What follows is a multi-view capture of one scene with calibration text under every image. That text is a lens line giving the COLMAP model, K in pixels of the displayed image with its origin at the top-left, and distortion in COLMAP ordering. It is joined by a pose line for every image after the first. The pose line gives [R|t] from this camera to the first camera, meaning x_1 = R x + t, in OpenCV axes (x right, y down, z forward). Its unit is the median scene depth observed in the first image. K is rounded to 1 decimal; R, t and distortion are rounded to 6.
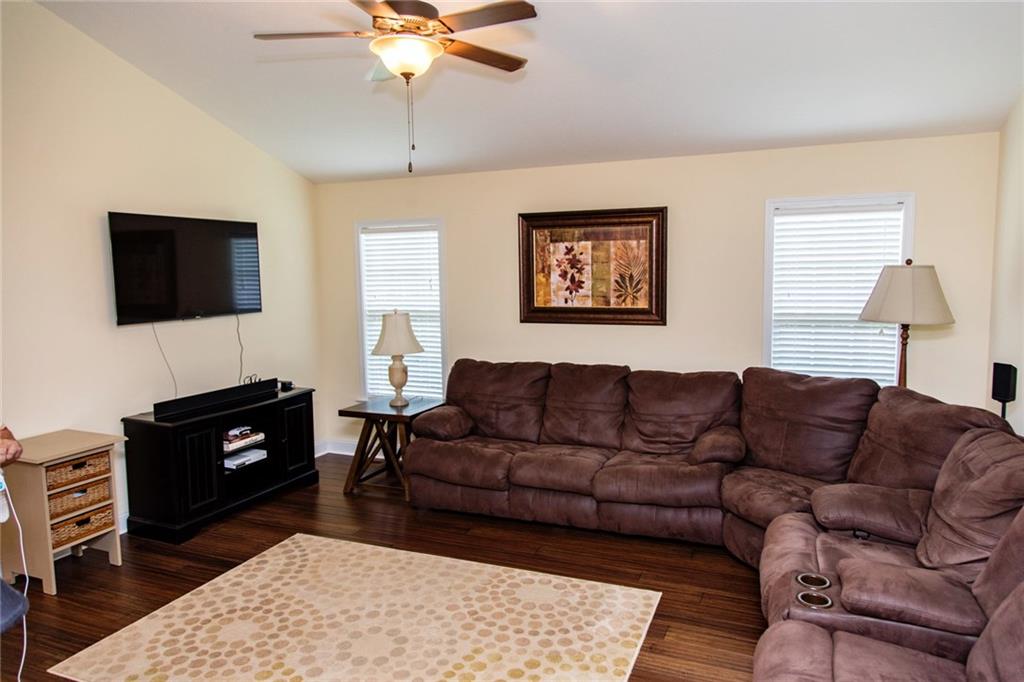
lens RADIAL K [[675.5, 0, 517.9], [0, 675.5, 339.9], [0, 0, 1]] dist [0.012575, -0.001123]
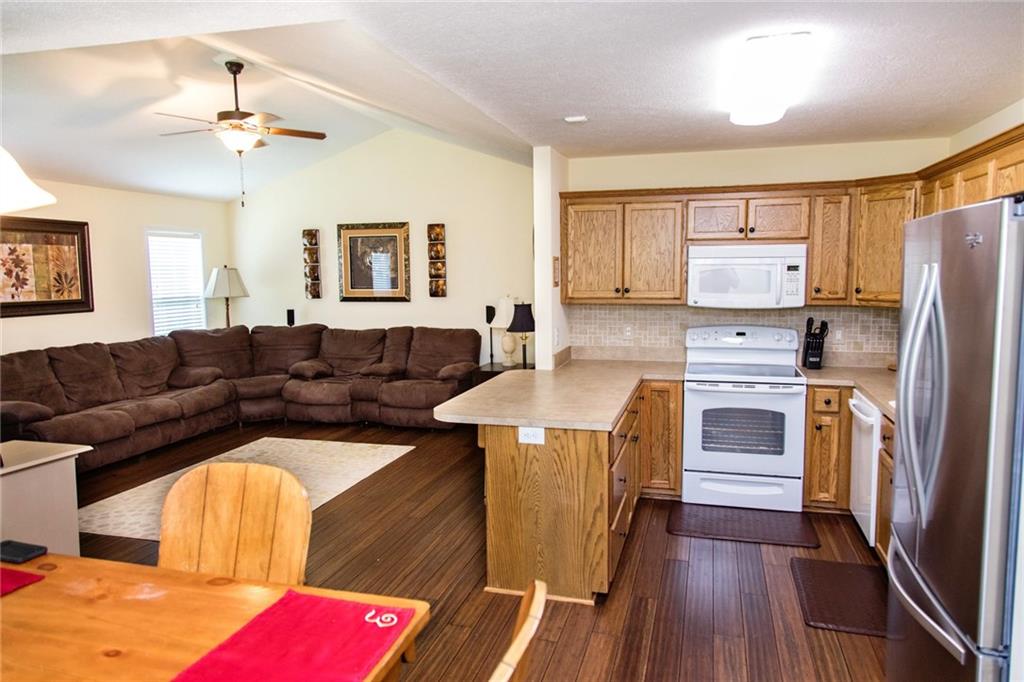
lens RADIAL K [[675.5, 0, 517.0], [0, 675.5, 339.3], [0, 0, 1]] dist [0.012575, -0.001123]
pose [[-0.112558, -0.085629, 0.989949, -1.190545], [0.117238, 0.988176, 0.098806, -0.001569], [-0.986705, 0.127181, -0.101188, 0.318646]]
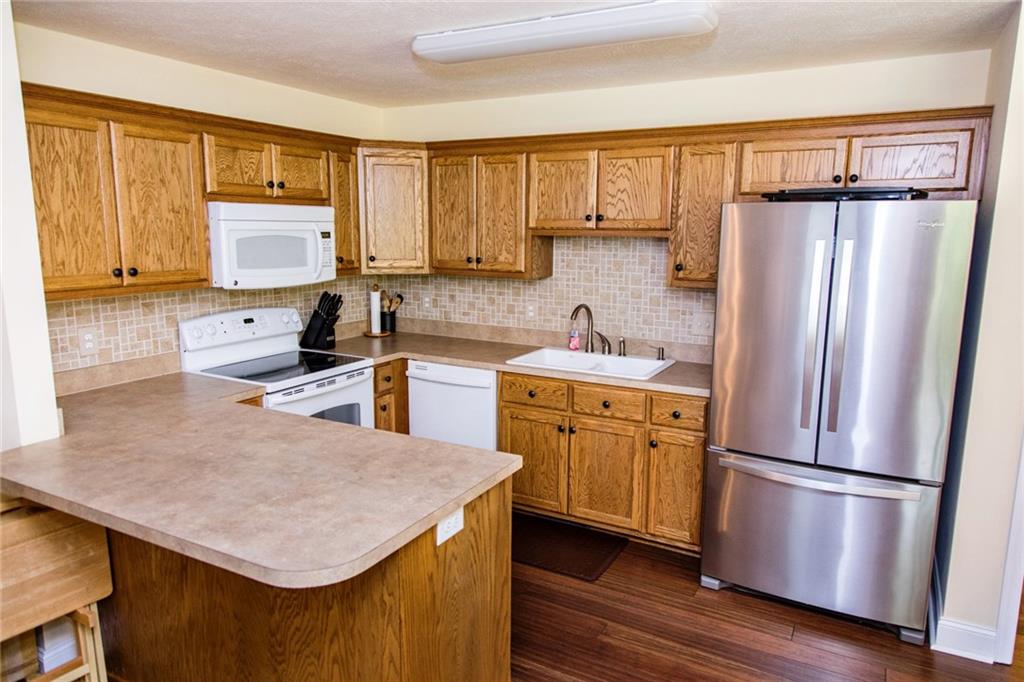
lens RADIAL K [[675.5, 0, 513.7], [0, 675.5, 340.0], [0, 0, 1]] dist [0.012575, -0.001123]
pose [[-0.993465, -0.008221, 0.113839, -0.637553], [0.022877, 0.962819, 0.269178, -0.048907], [-0.111819, 0.270023, -0.956339, 0.587734]]
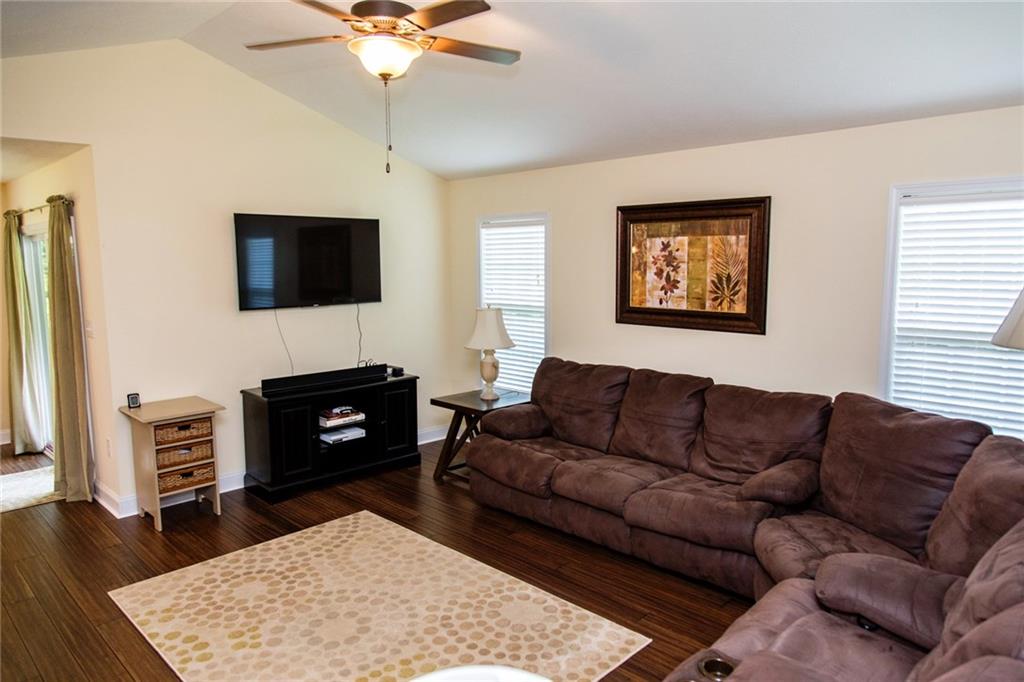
lens RADIAL K [[675.5, 0, 518.8], [0, 675.5, 342.4], [0, 0, 1]] dist [0.012575, -0.001123]
pose [[0.927244, 0.057443, -0.370026, 0.246170], [-0.049091, 0.998283, 0.031956, -0.023390], [0.371226, -0.011466, 0.928472, 0.081932]]
